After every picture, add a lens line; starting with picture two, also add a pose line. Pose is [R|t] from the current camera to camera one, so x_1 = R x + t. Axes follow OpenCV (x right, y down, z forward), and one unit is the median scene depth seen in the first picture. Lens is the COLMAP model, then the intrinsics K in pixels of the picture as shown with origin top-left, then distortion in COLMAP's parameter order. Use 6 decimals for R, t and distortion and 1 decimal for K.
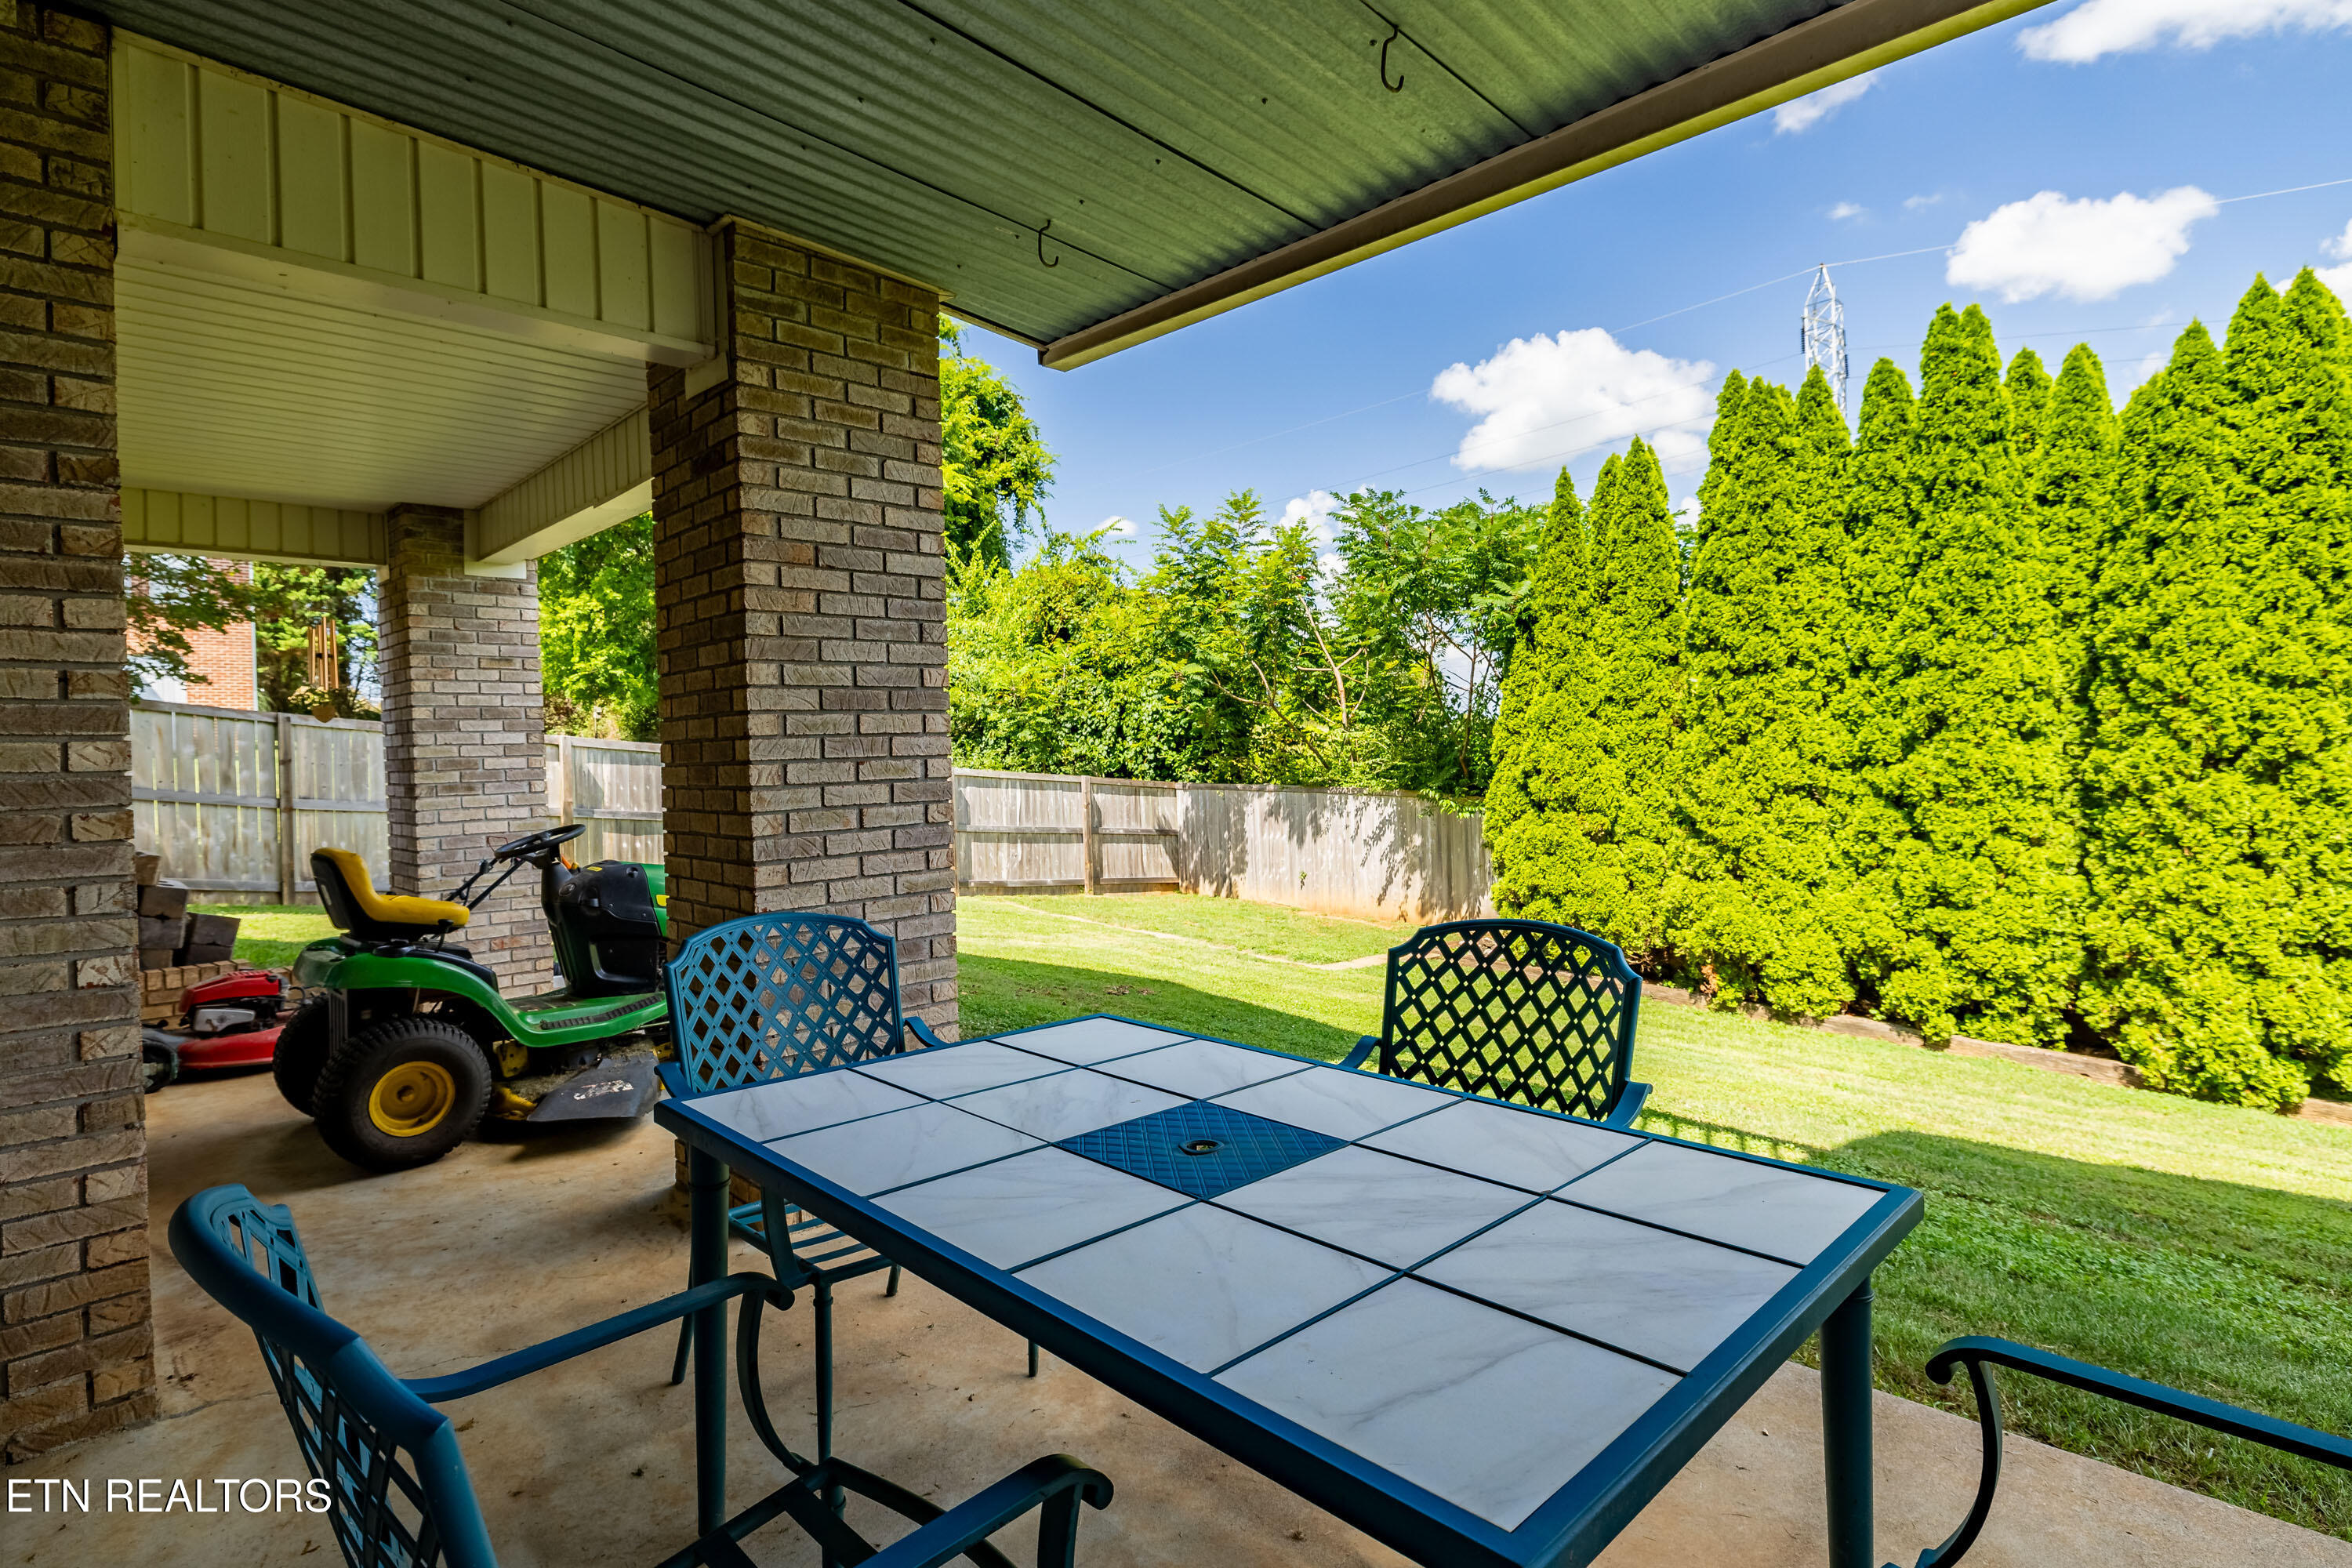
lens RADIAL K [[1200.8, 0, 1157.4], [0, 1200.8, 773.8], [0, 0, 1]] dist [-0.003705, -0.000508]
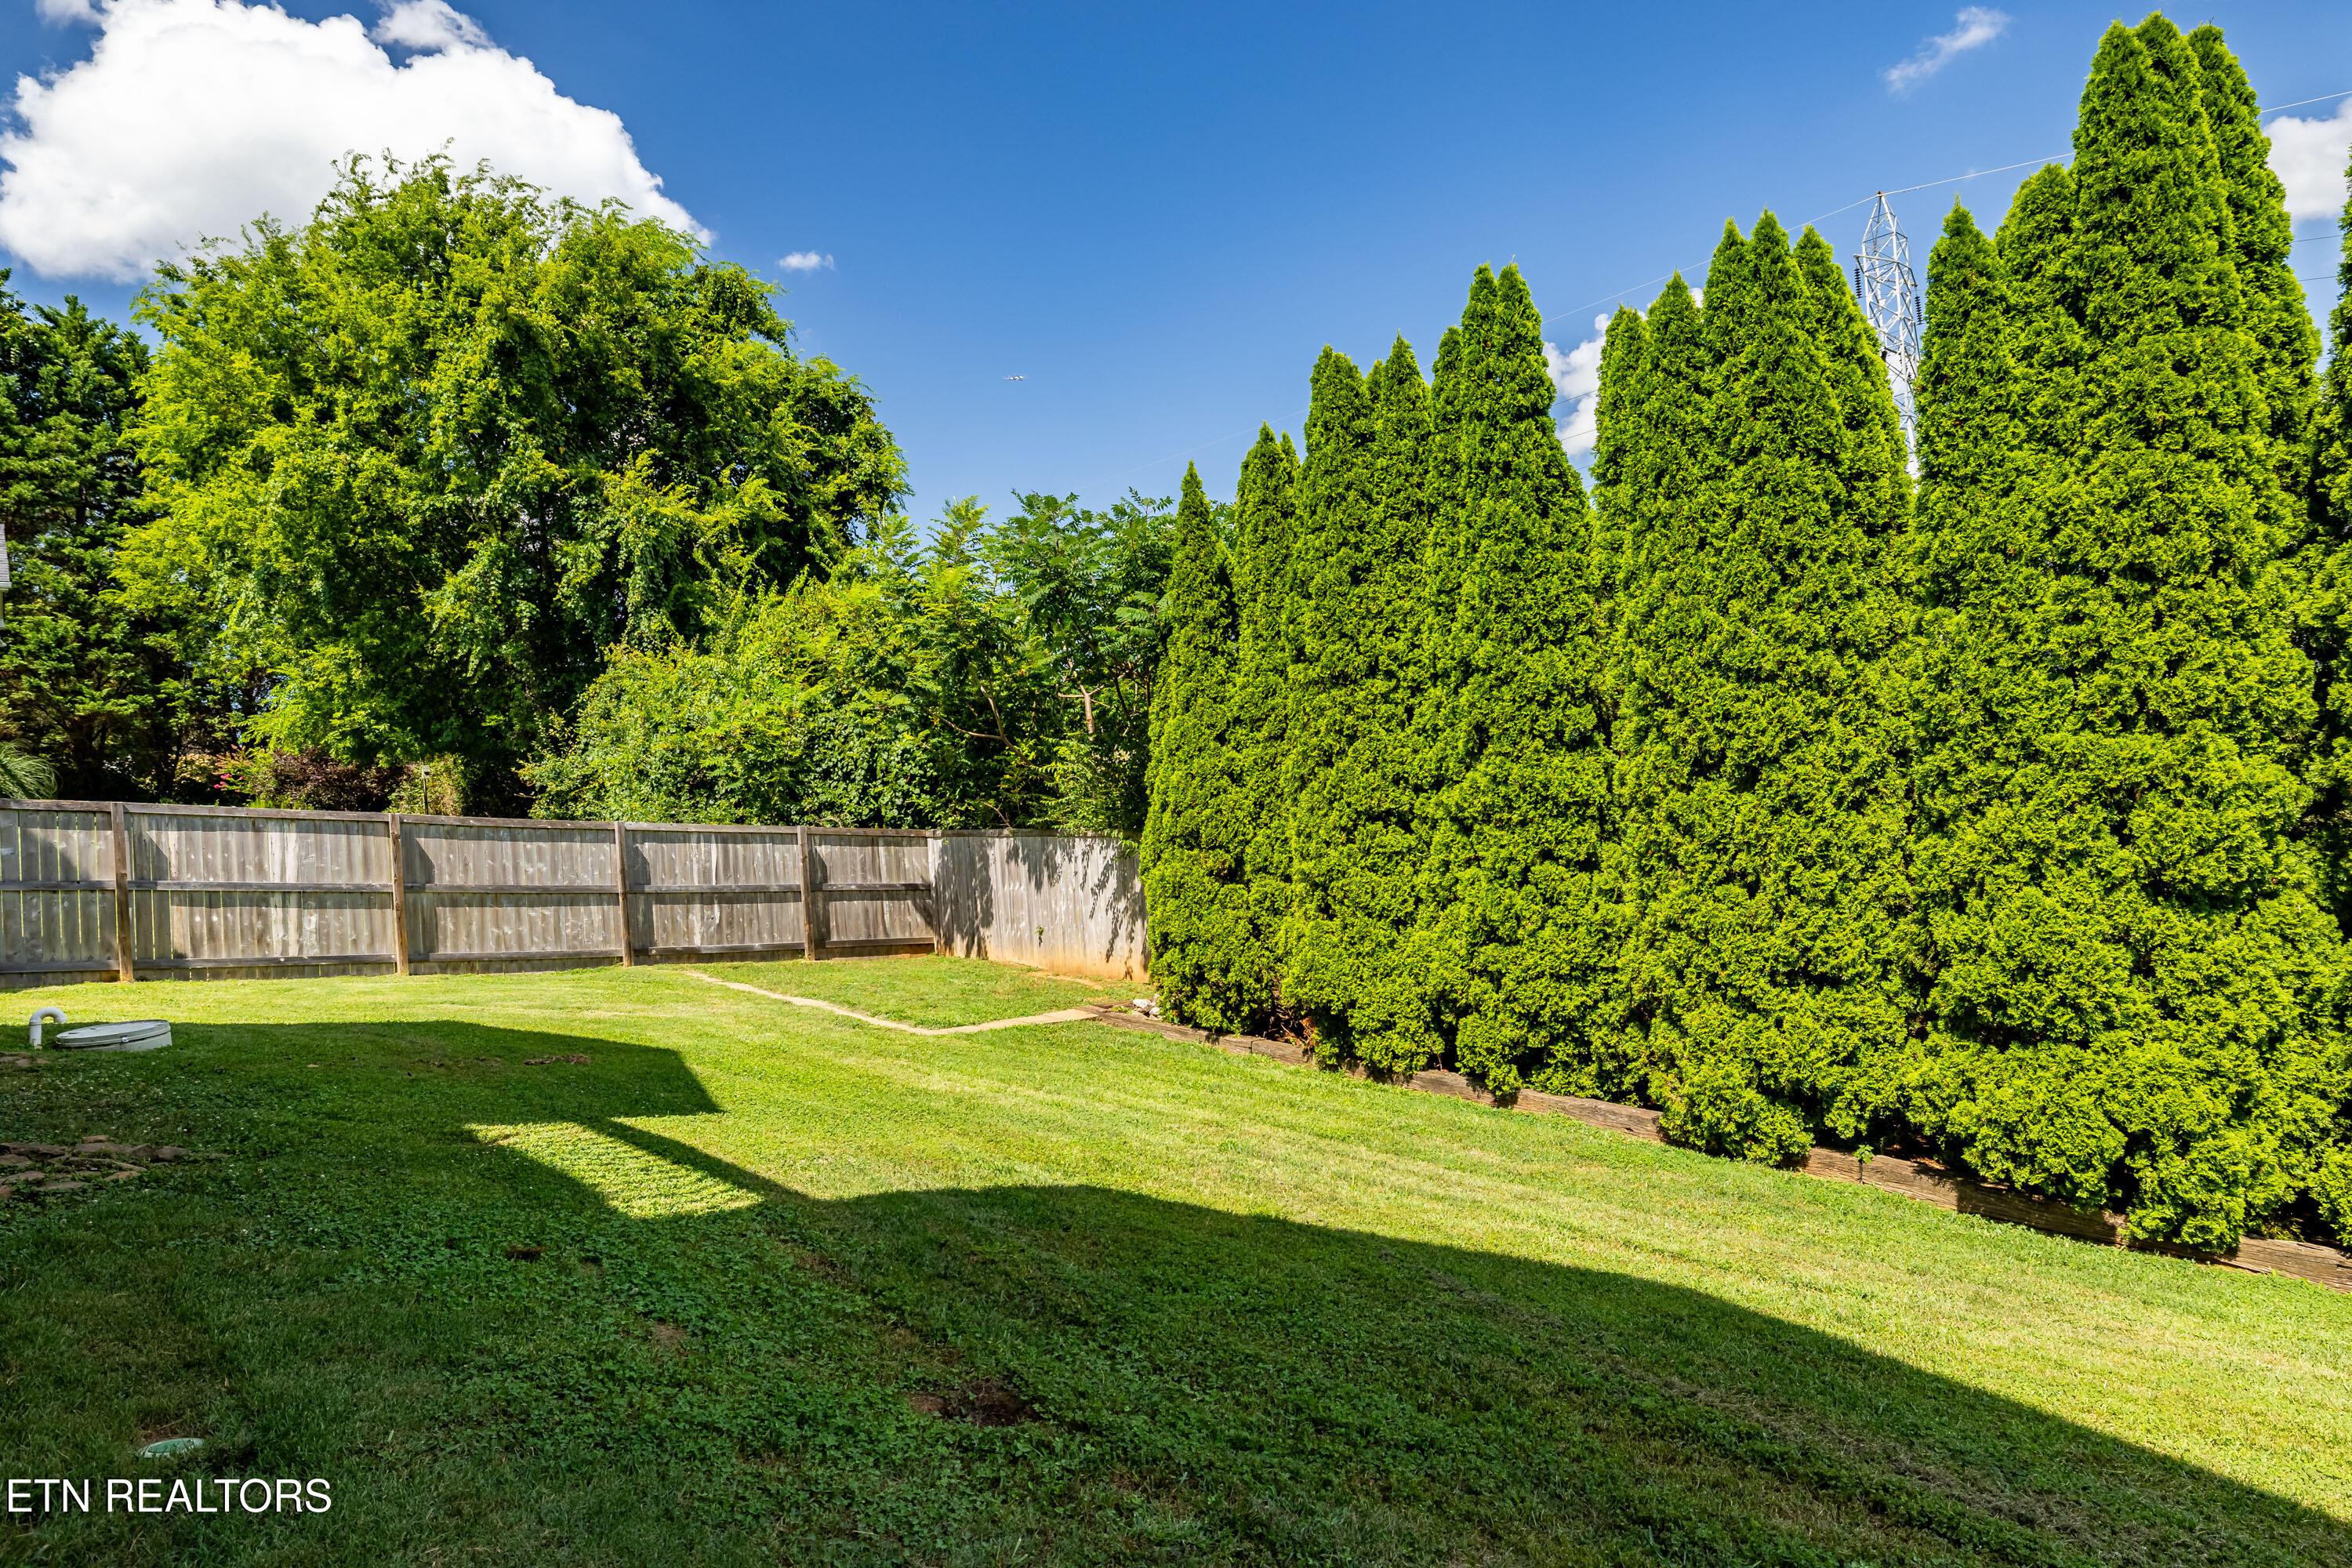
lens RADIAL K [[1397.5, 0, 1176.8], [0, 1397.5, 784.1], [0, 0, 1]] dist [-0.005416, -0.001542]
pose [[0.998694, -0.034379, -0.037794, 0.418764], [0.033390, 0.999091, -0.026495, 0.012266], [0.038671, 0.025199, 0.998934, -0.035687]]
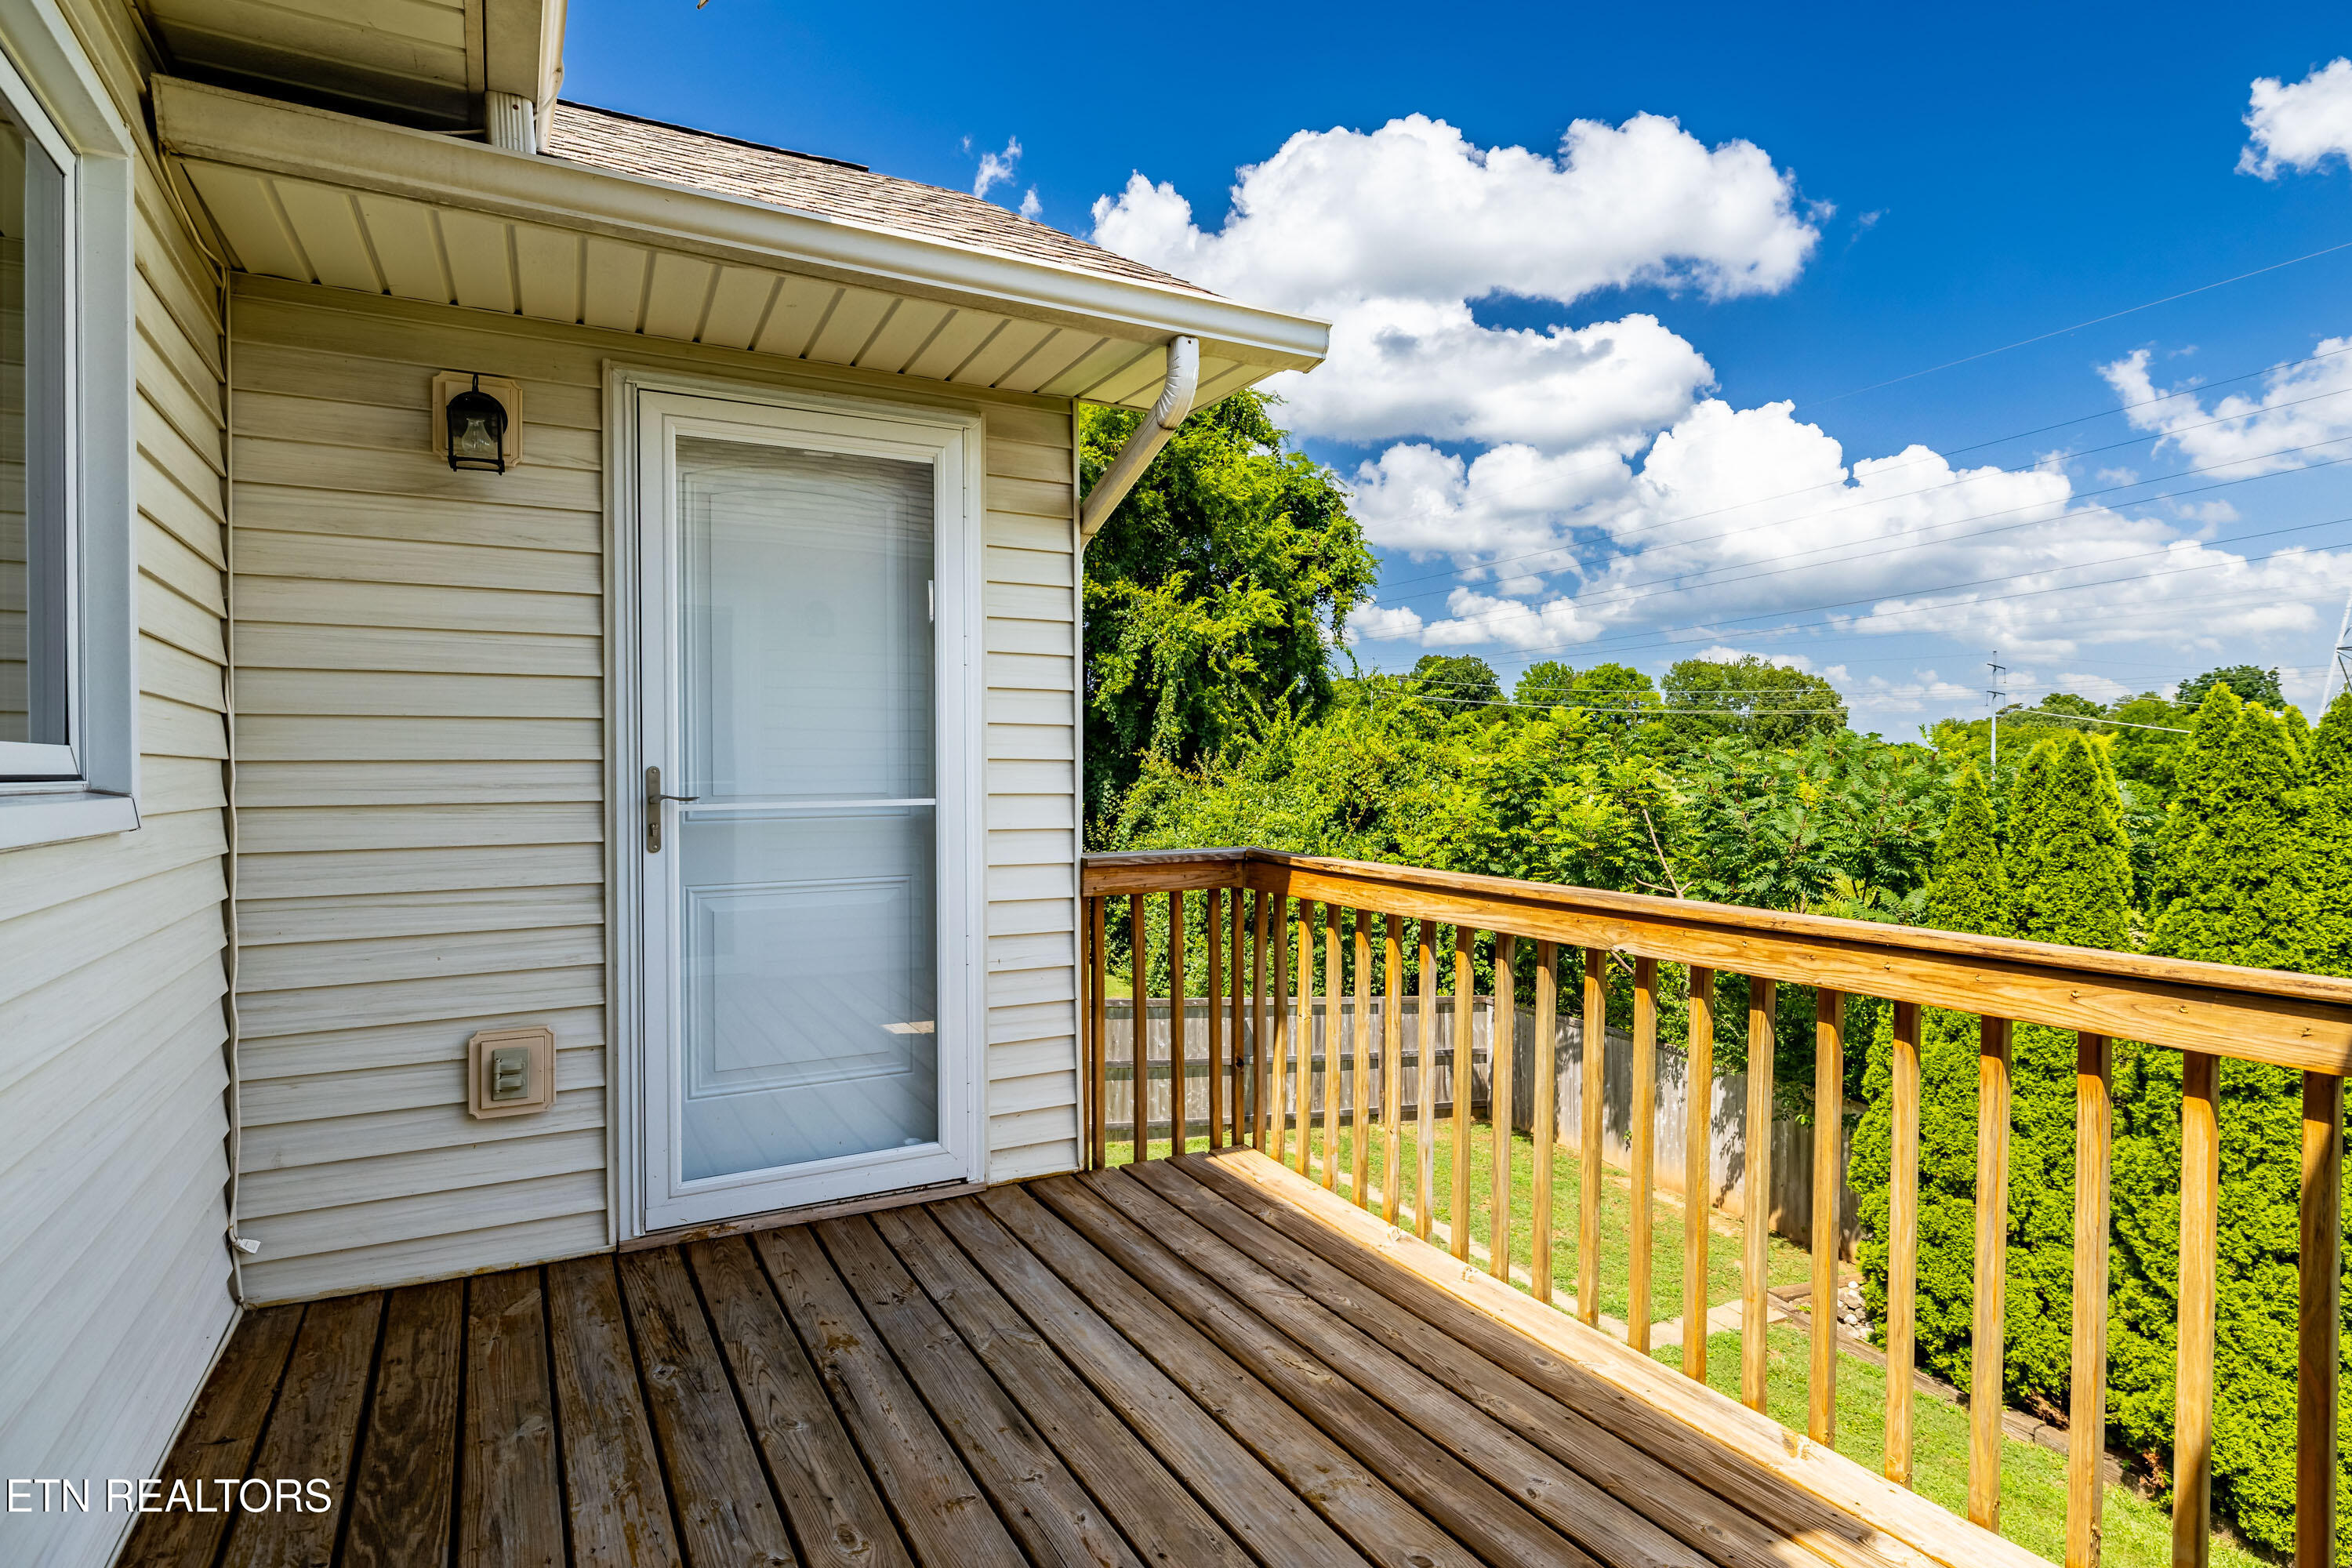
lens RADIAL K [[1258.9, 0, 1141.9], [0, 1258.9, 774.8], [0, 0, 1]] dist [-0.005097, 0.002207]
pose [[0.961249, 0.032378, -0.273773, 0.034746], [-0.033039, 0.999452, 0.002197, -0.270753], [0.273694, 0.006934, 0.961792, 0.025129]]
